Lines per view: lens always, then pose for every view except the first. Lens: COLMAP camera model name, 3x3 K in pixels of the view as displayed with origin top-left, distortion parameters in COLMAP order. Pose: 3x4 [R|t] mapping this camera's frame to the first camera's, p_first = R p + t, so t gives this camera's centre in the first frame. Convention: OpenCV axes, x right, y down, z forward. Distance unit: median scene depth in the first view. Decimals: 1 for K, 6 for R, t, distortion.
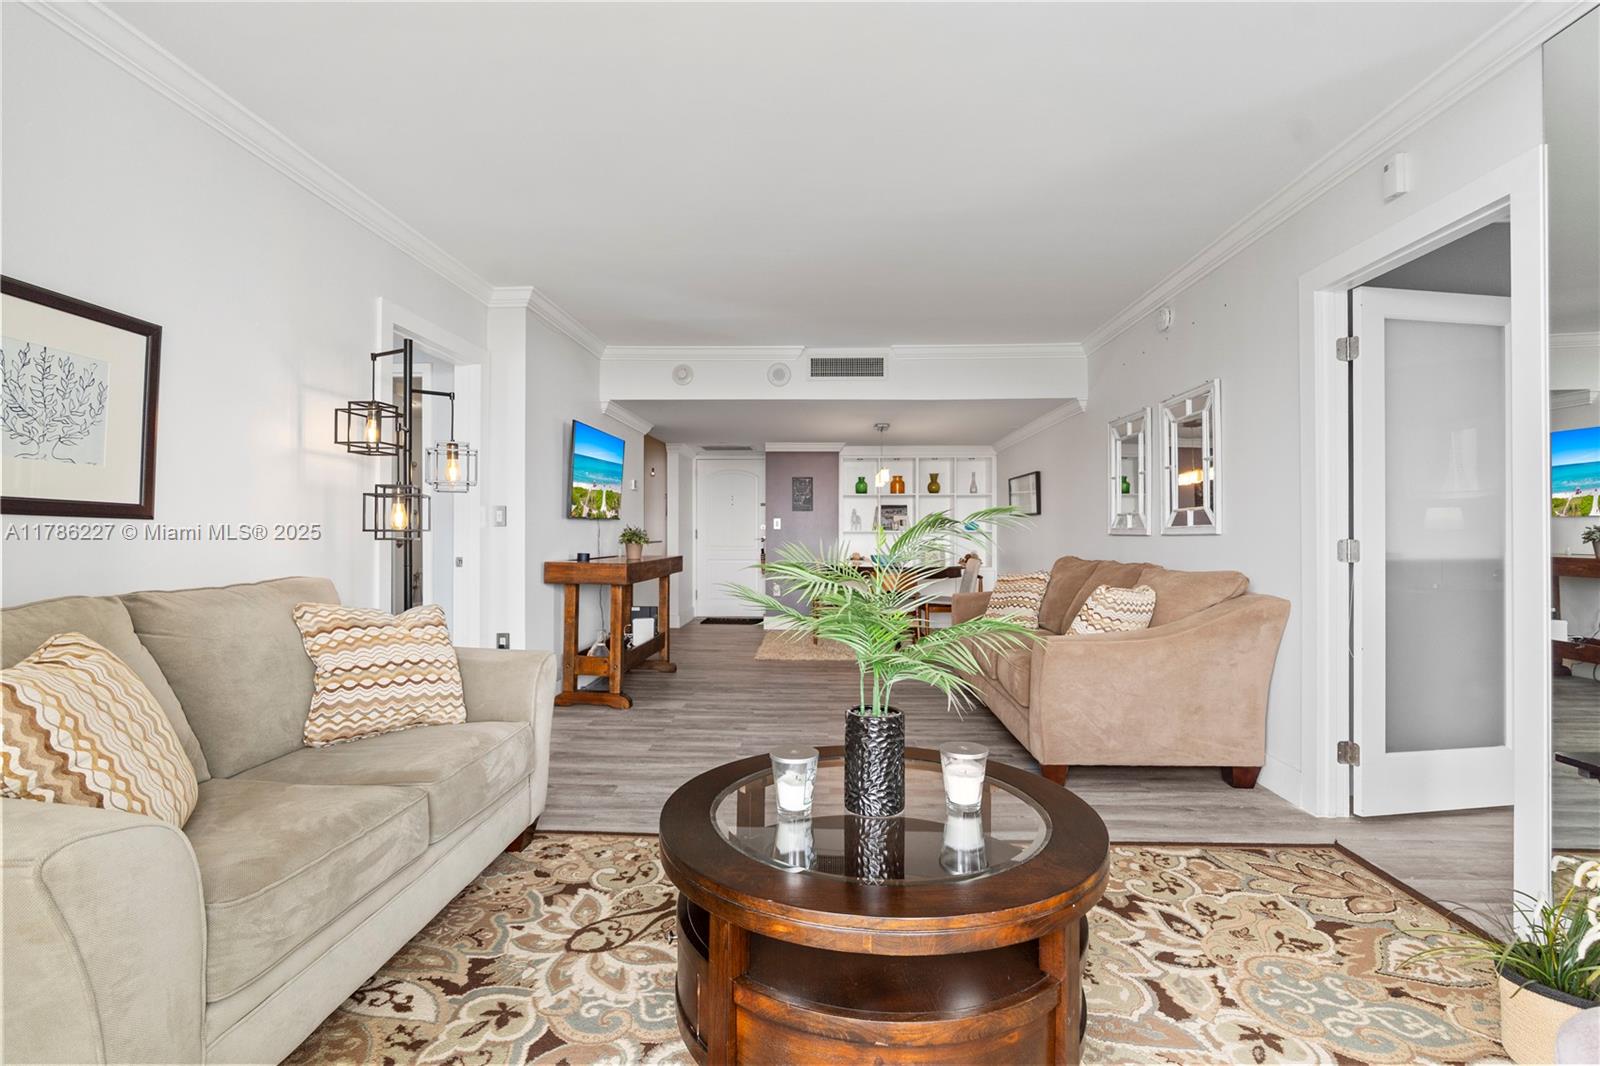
lens RADIAL K [[719.4, 0, 800.0], [0, 719.4, 533.0], [0, 0, 1]] dist [0.001170, 0.000203]
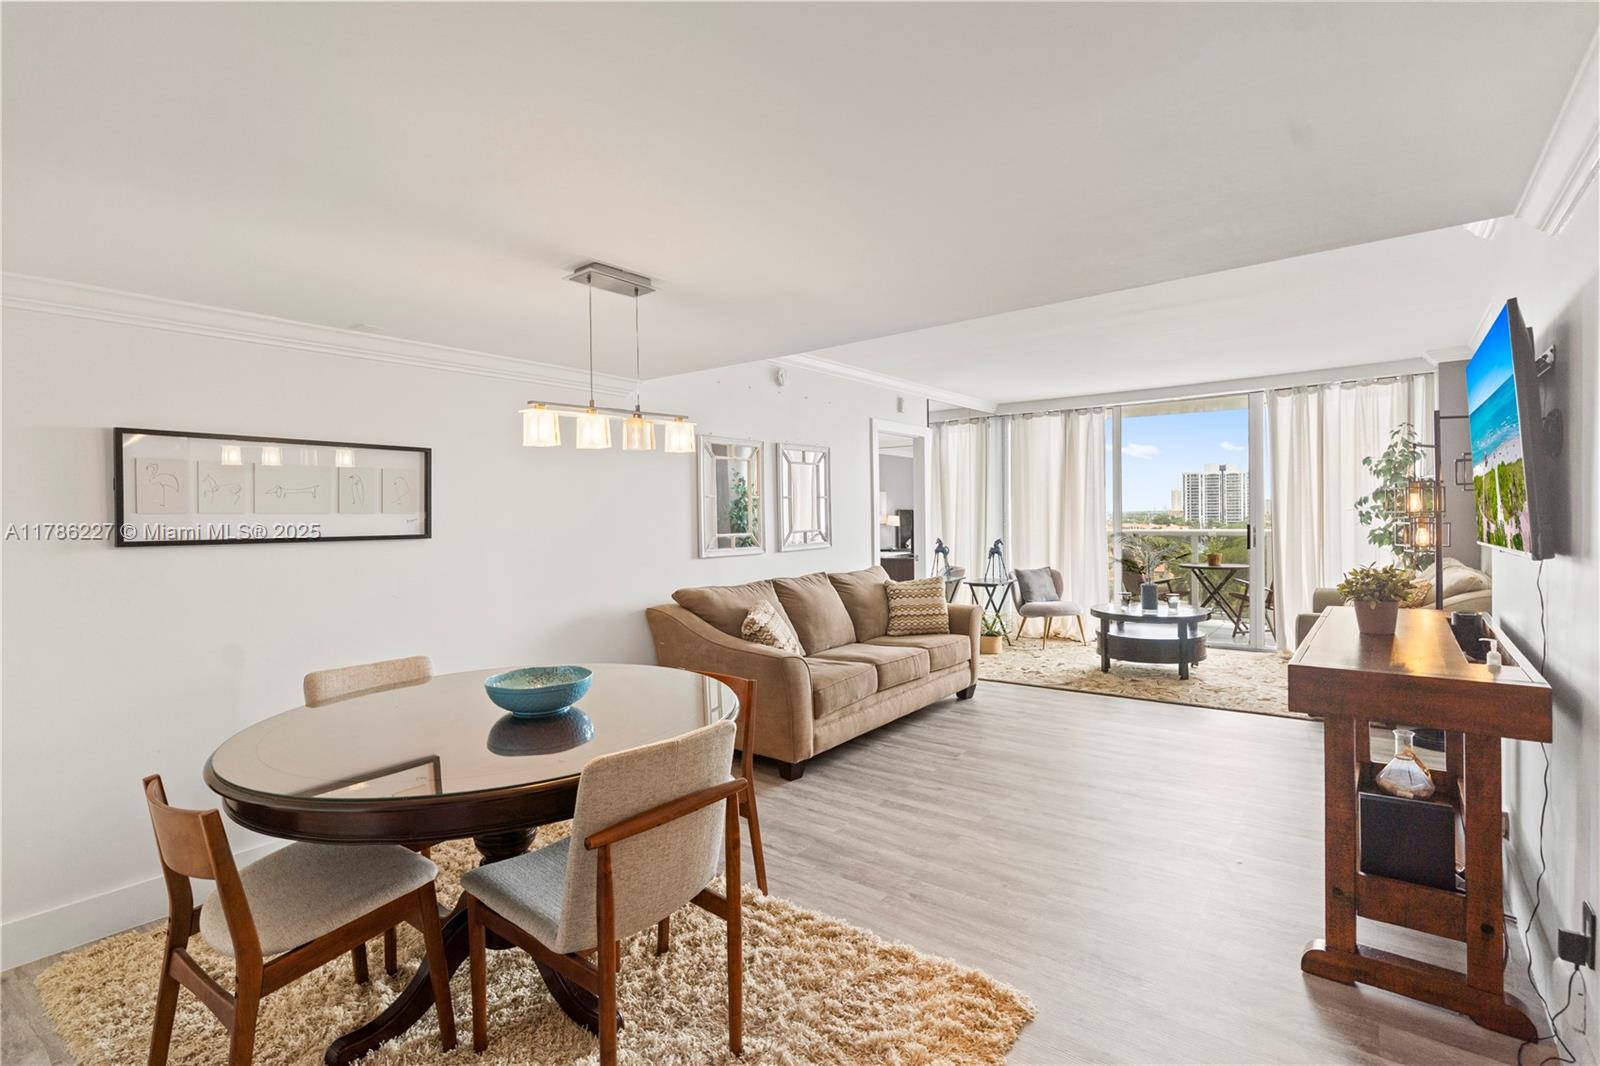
lens RADIAL K [[743.9, 0, 799.5], [0, 743.9, 515.3], [0, 0, 1]] dist [-0.007118, -0.000339]
pose [[-0.814509, 0.016009, 0.579929, -0.190683], [0.018727, 0.999824, -0.001300, -0.042469], [-0.579848, 0.009802, -0.814666, 1.508696]]
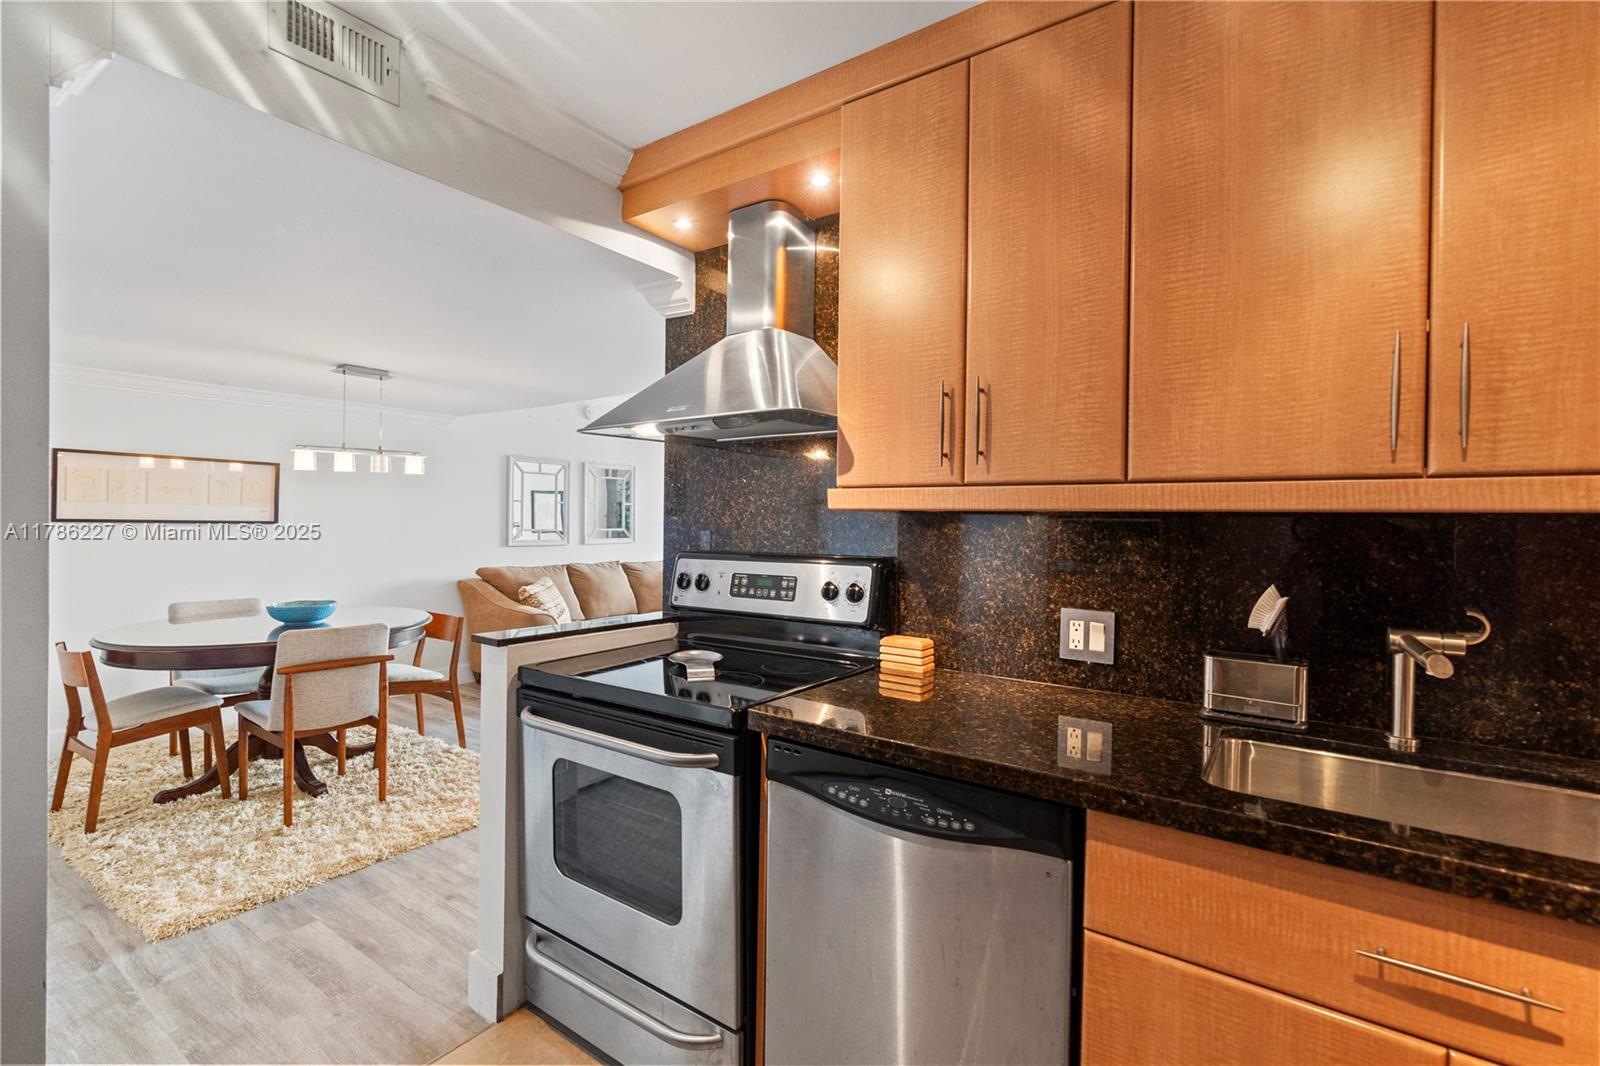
lens RADIAL K [[724.6, 0, 796.9], [0, 724.6, 517.1], [0, 0, 1]] dist [-0.000989, -0.000512]
pose [[-0.834672, -0.006419, 0.550710, -0.589001], [-0.011425, 0.999919, -0.005661, -0.040456], [-0.550629, -0.011017, -0.834678, 1.573255]]
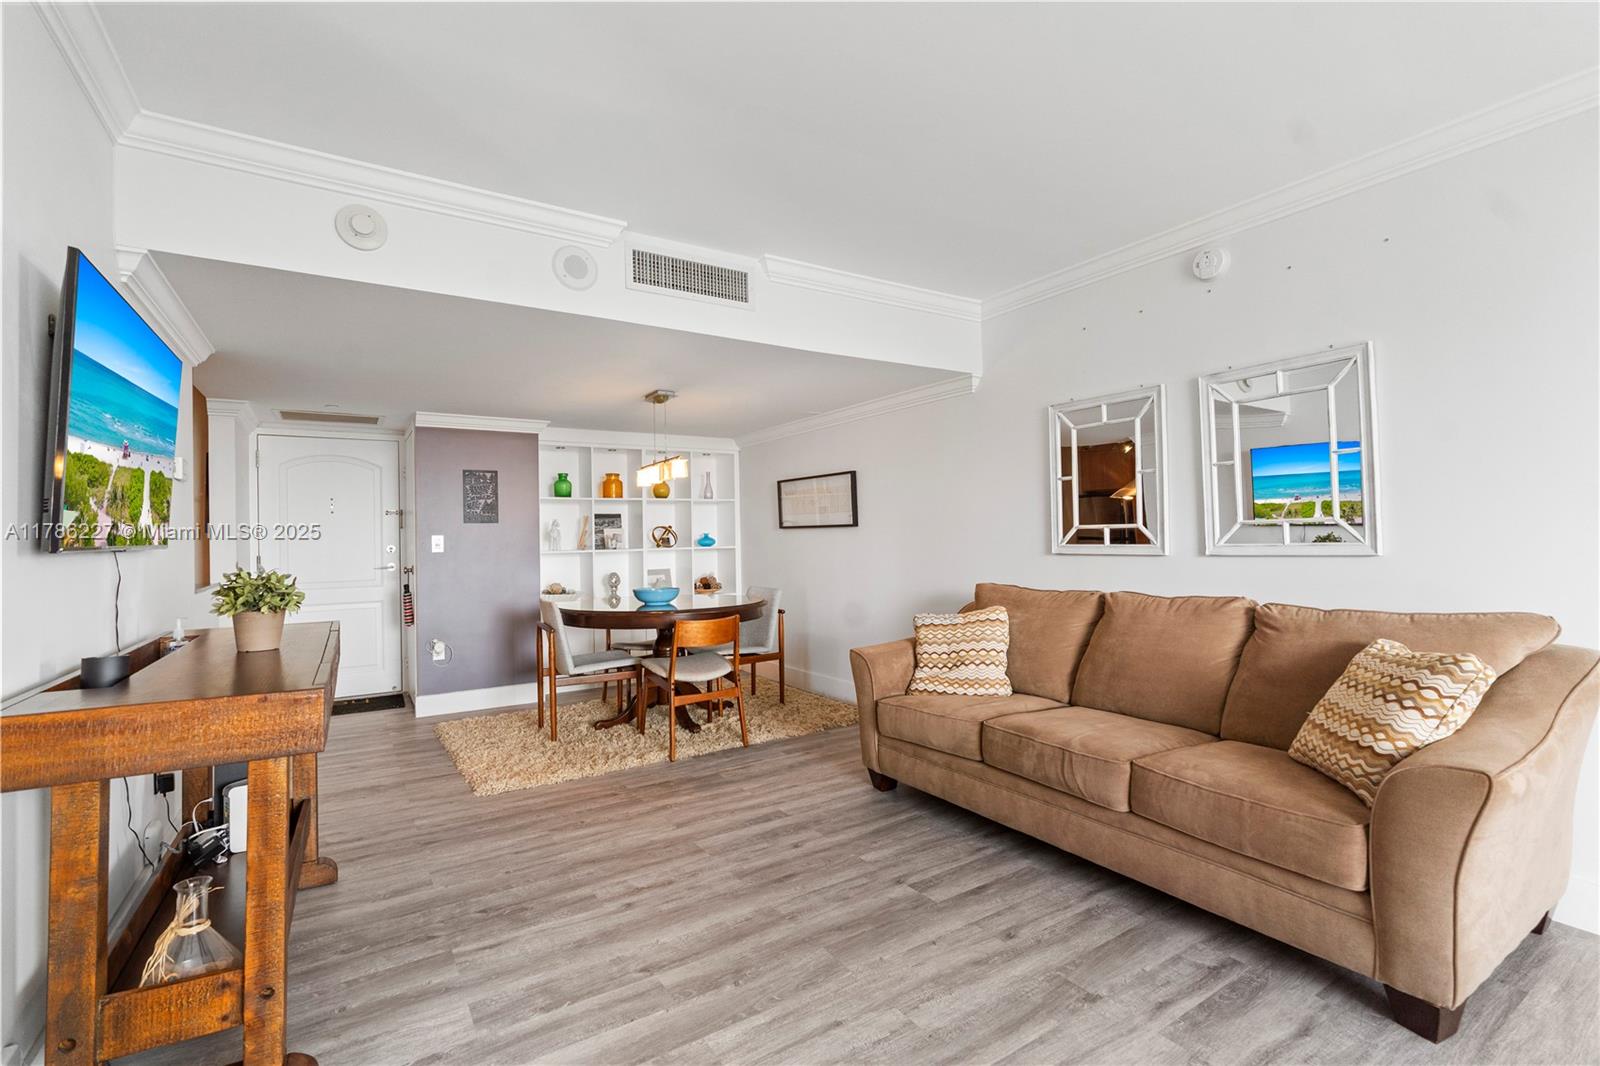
lens RADIAL K [[724.6, 0, 796.9], [0, 724.6, 517.1], [0, 0, 1]] dist [-0.000989, -0.000512]
pose [[0.823778, 0.000184, 0.566913, -0.197034], [0.020012, 0.999367, -0.029405, -0.016687], [-0.566560, 0.035568, 0.823253, 0.472995]]
